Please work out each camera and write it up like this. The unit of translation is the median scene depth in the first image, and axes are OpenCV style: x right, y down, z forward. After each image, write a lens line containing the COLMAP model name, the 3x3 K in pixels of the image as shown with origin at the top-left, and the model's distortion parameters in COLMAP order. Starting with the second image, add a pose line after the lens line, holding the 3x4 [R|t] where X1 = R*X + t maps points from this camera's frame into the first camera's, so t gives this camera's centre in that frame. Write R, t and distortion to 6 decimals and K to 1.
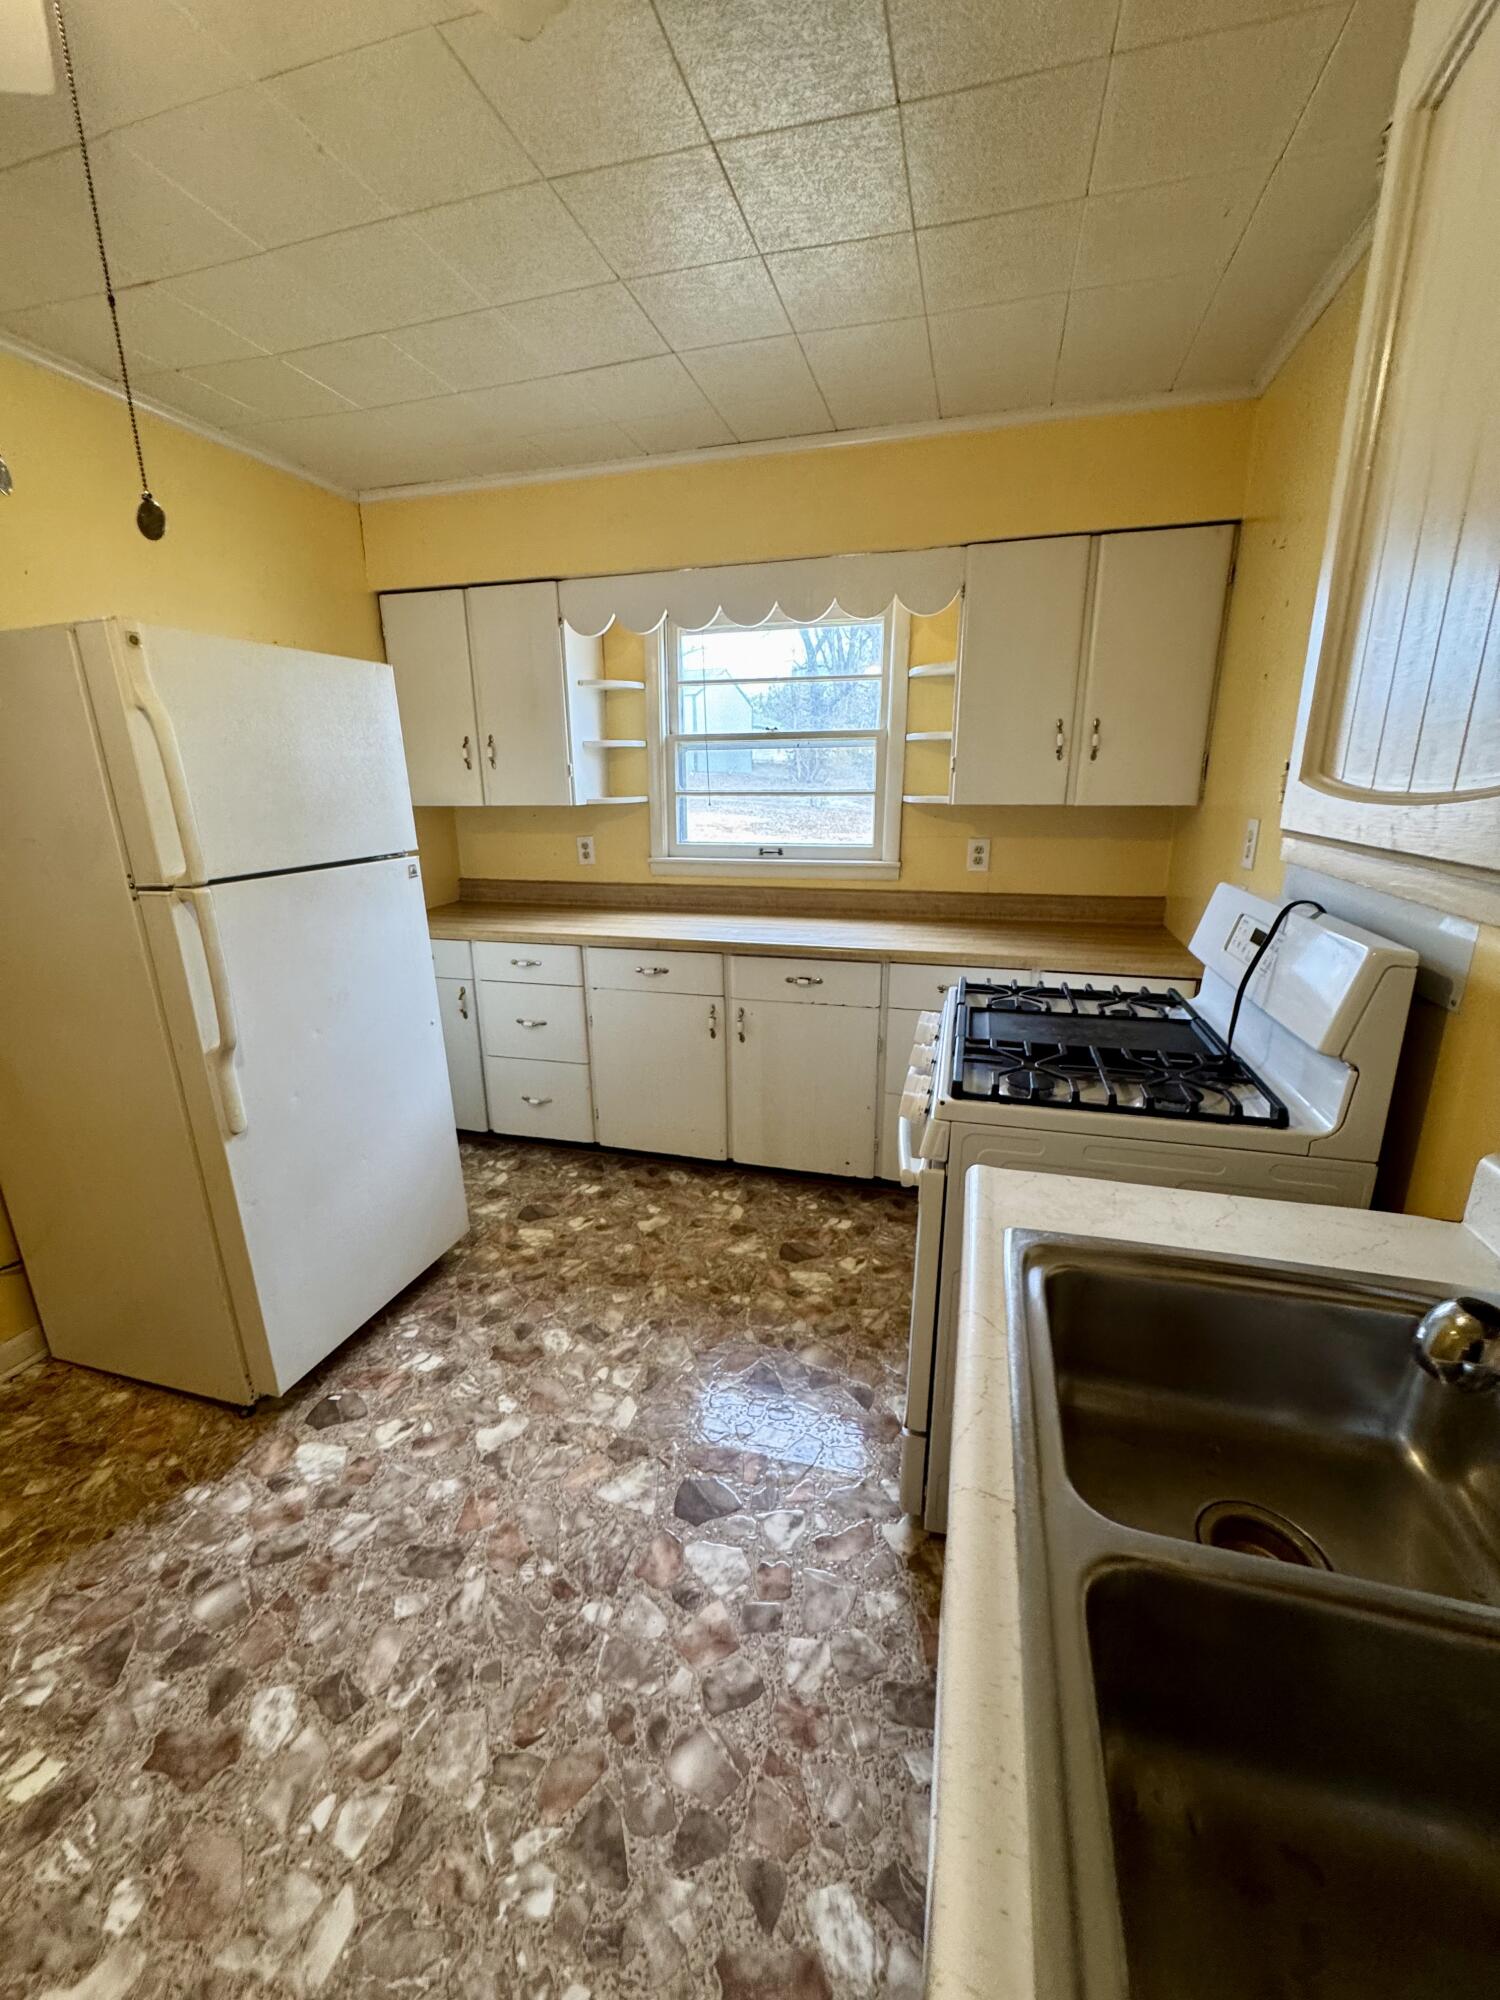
lens RADIAL K [[797.7, 0, 752.6], [0, 797.7, 998.4], [0, 0, 1]] dist [-0.004146, -0.000226]
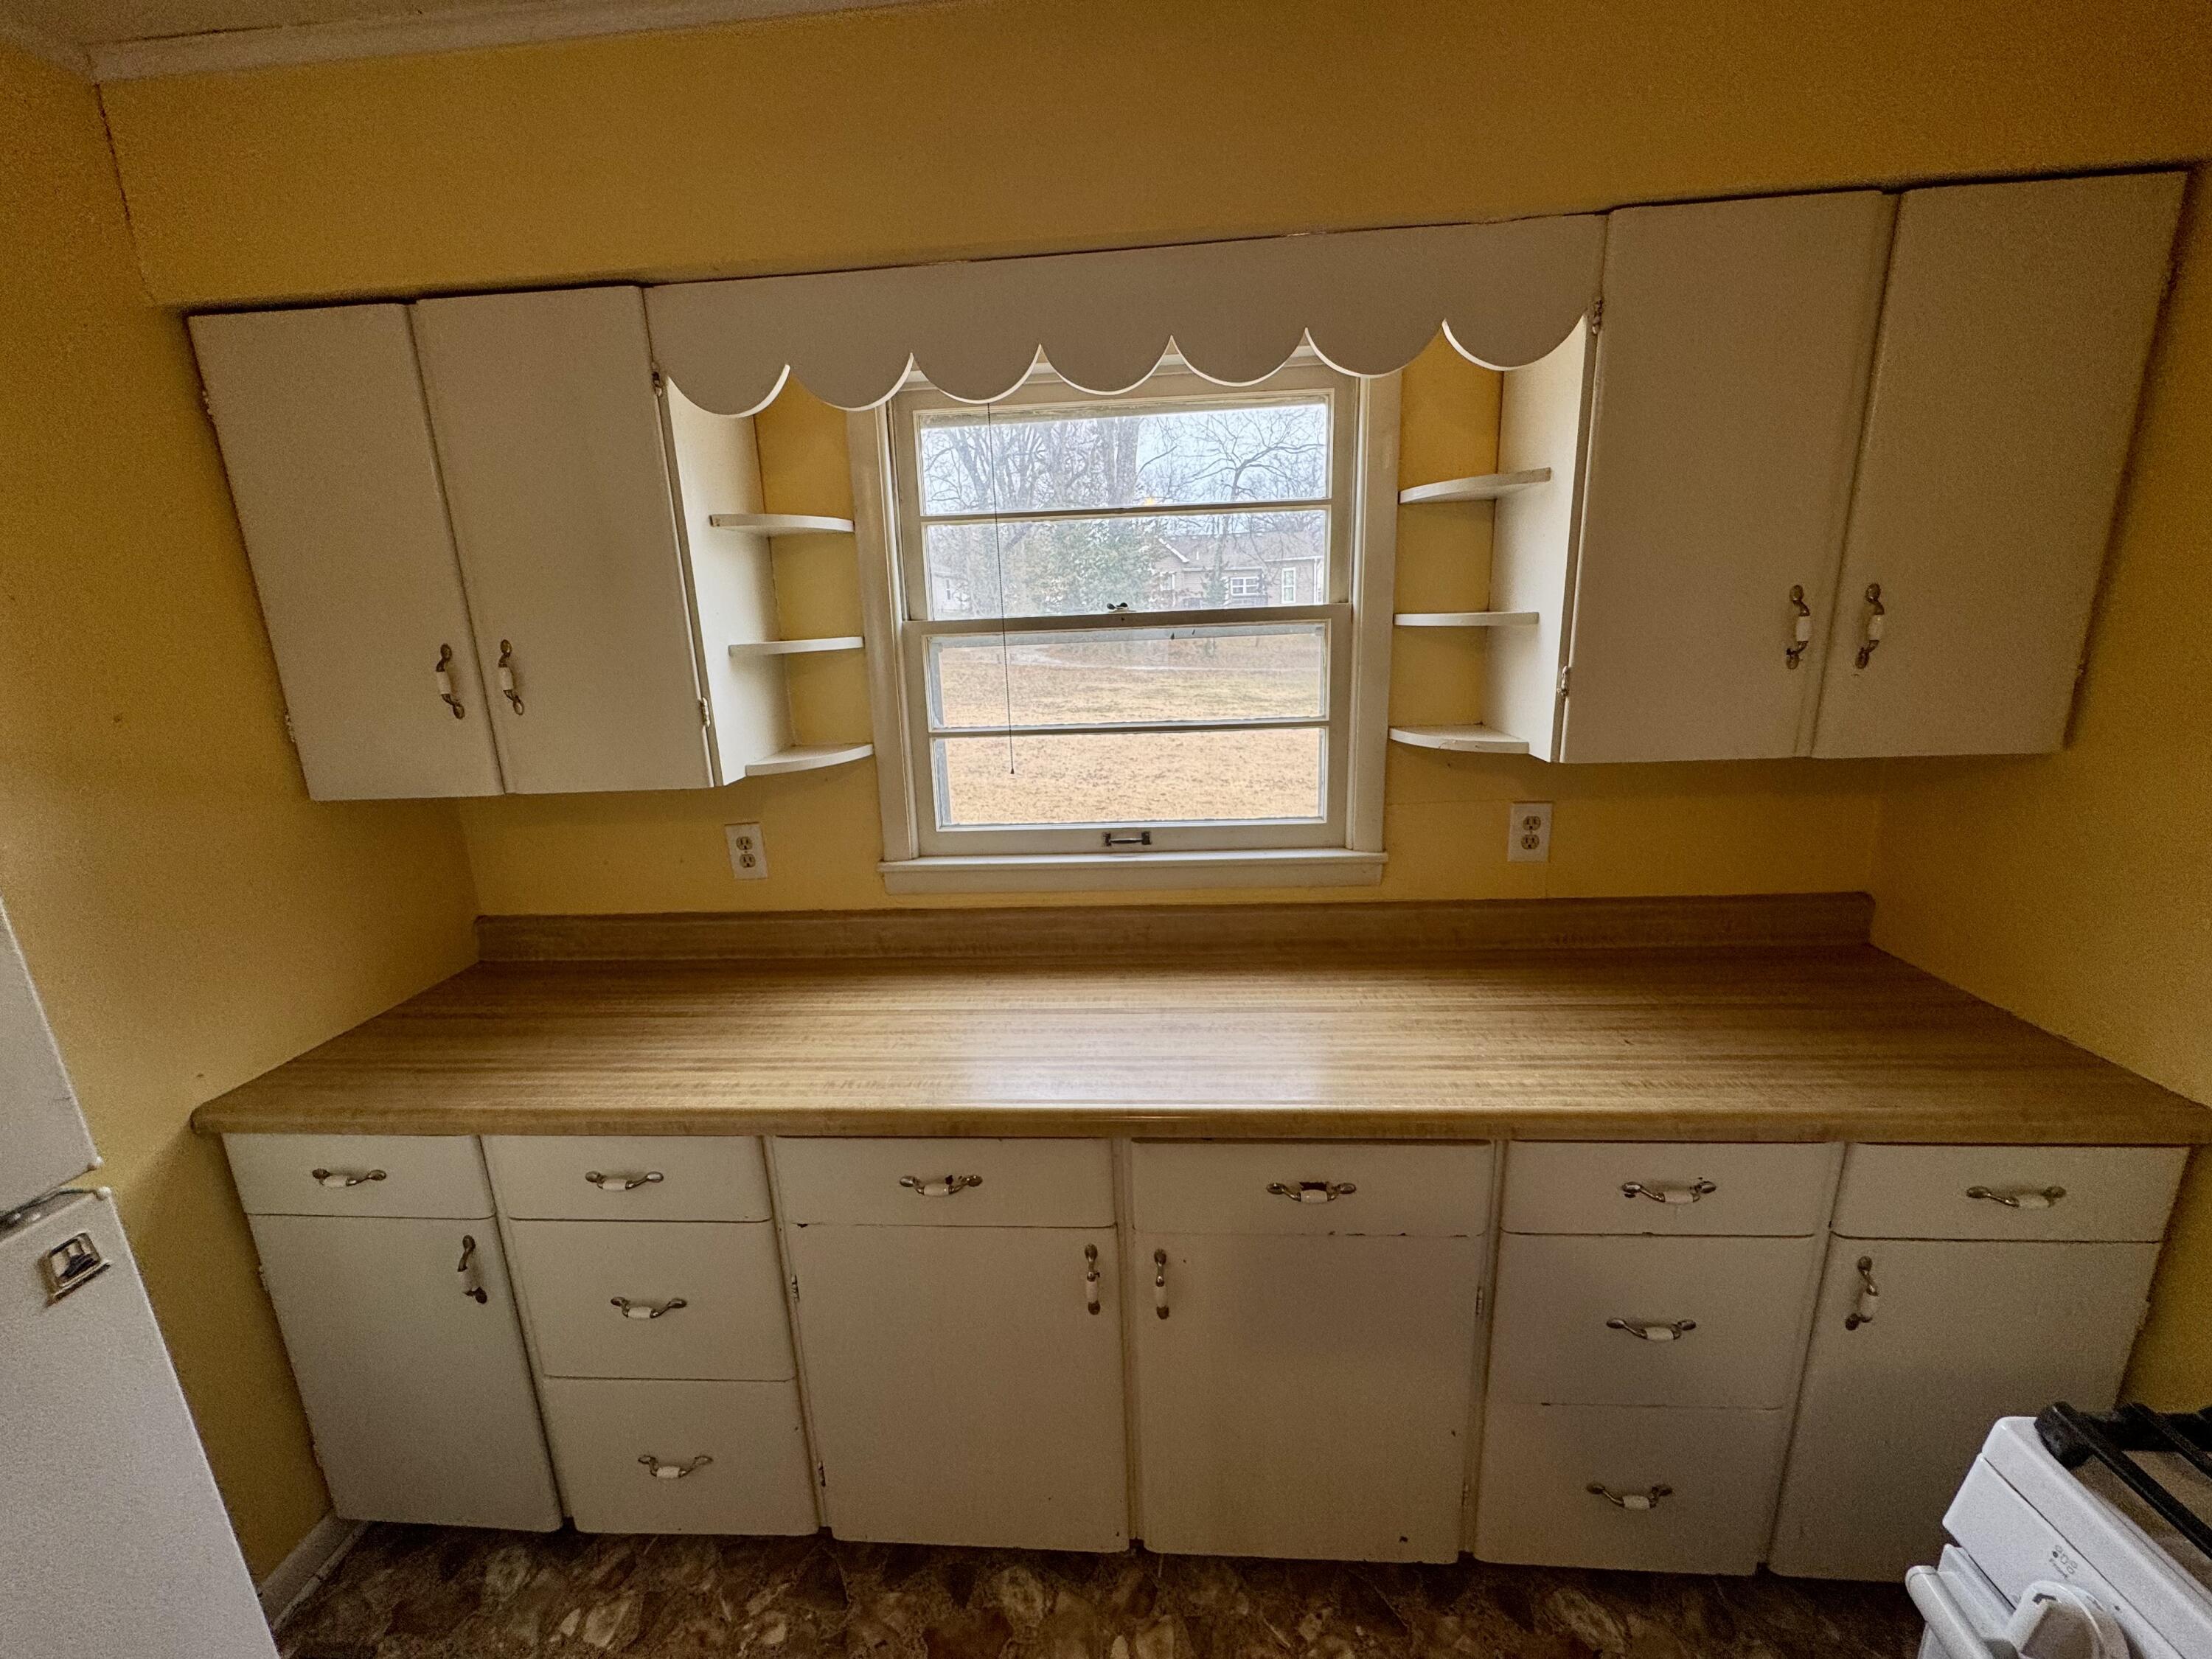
lens RADIAL K [[882.2, 0, 1101.2], [0, 882.2, 829.4], [0, 0, 1]] dist [-0.004146, -0.000226]
pose [[0.978667, -0.076063, 0.190852, -0.111959], [0.084162, 0.995848, -0.034680, -0.188568], [-0.187421, 0.050002, 0.981006, 0.484304]]
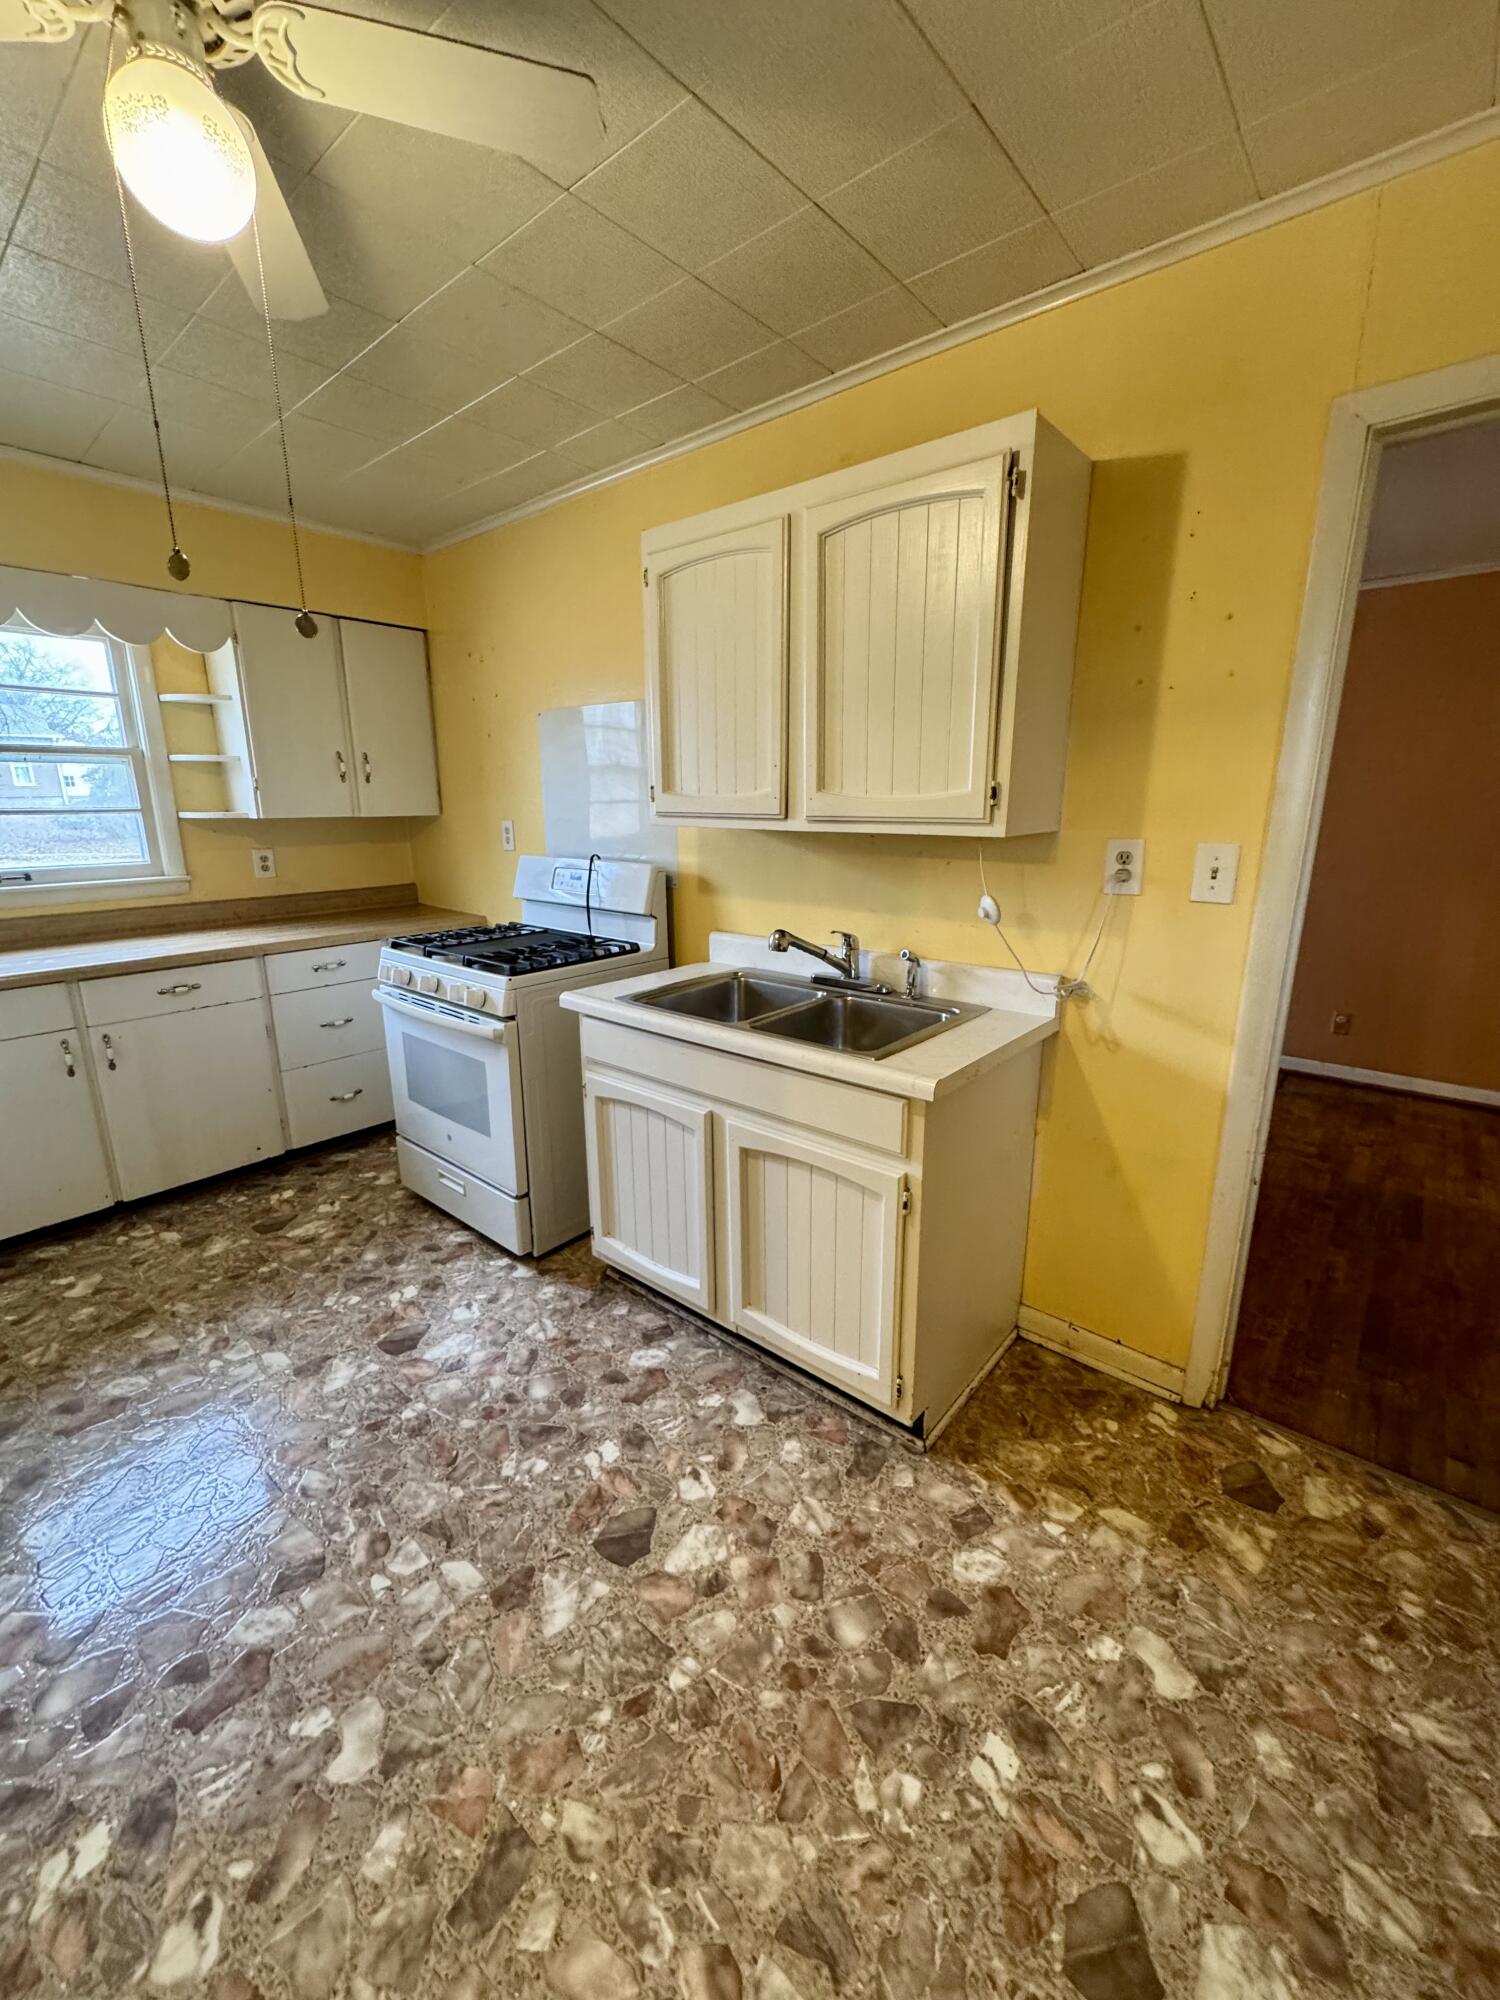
lens RADIAL K [[795.0, 0, 754.0], [0, 795.0, 996.1], [0, 0, 1]] dist [-0.003227, -0.000158]
pose [[0.422781, -0.214306, 0.880528, -0.473217], [0.240678, 0.963296, 0.118891, 0.038612], [-0.873688, 0.161659, 0.458842, -0.109429]]
